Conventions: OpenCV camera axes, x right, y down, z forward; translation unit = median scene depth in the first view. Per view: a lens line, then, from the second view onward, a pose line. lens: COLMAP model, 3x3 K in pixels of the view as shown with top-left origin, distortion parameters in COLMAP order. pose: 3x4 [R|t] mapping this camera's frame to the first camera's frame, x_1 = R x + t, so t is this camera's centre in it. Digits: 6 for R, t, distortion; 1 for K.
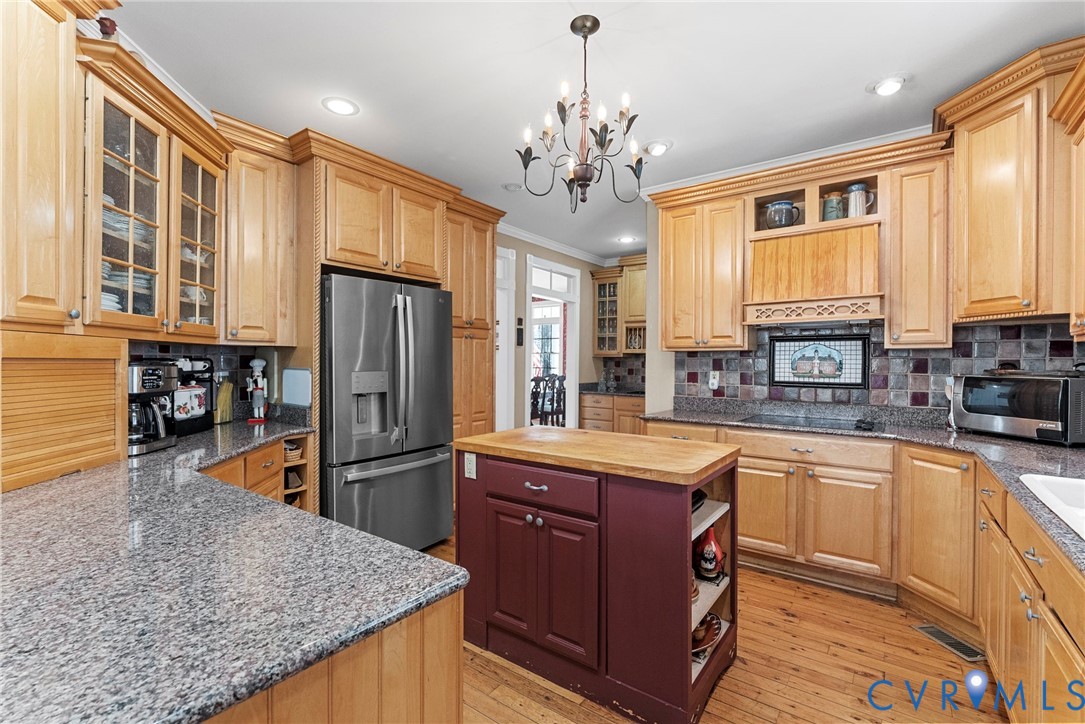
lens RADIAL K [[478.4, 0, 542.5], [0, 478.4, 362.0], [0, 0, 1]] dist [-0.001319, 0.000255]
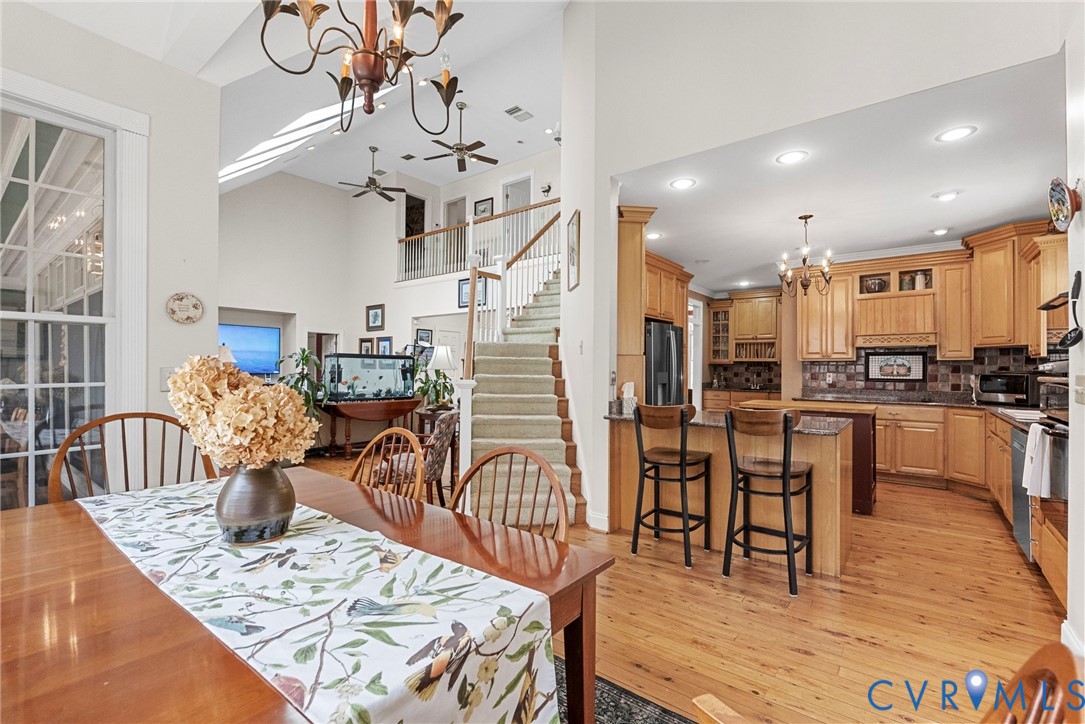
lens RADIAL K [[476.6, 0, 542.5], [0, 476.6, 362.0], [0, 0, 1]] dist [-0.000355, -0.000002]
pose [[0.999638, -0.001438, -0.026862, -0.737226], [0.001111, 0.999925, -0.012162, 0.000400], [0.026878, 0.012128, 0.999565, -0.859131]]
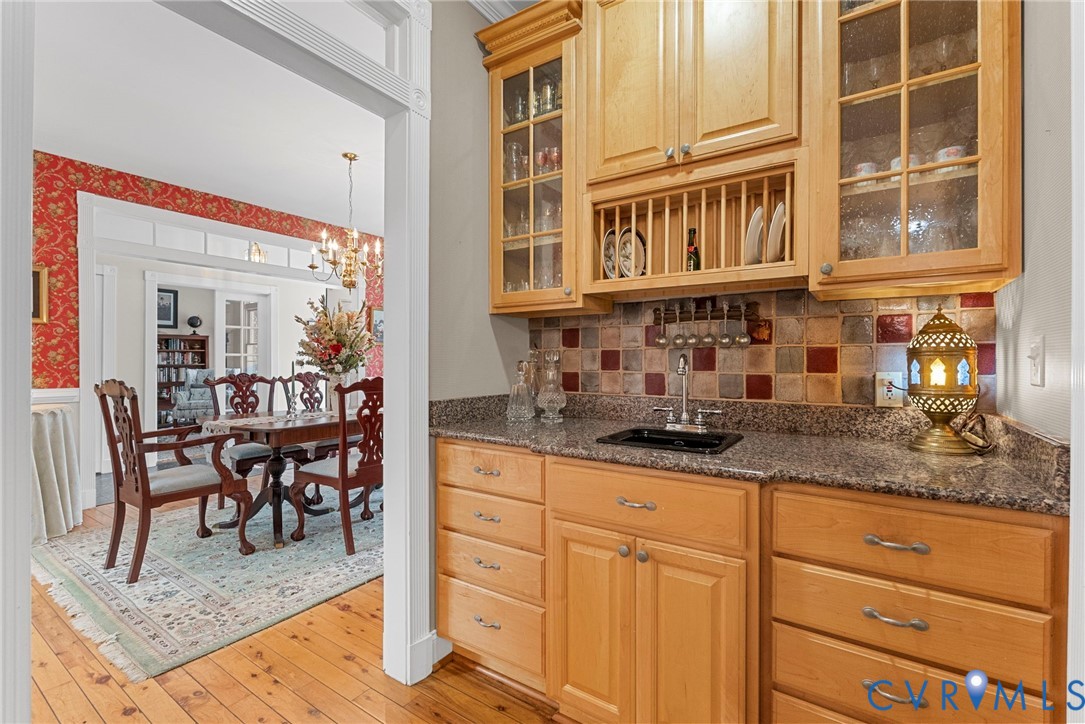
lens RADIAL K [[477.9, 0, 543.3], [0, 477.9, 357.0], [0, 0, 1]] dist [-0.000223, 0.000215]
pose [[0.998913, -0.009737, 0.045588, 0.271902], [0.010020, 0.999932, -0.005988, 0.042687], [-0.045527, 0.006438, 0.998942, 1.486881]]
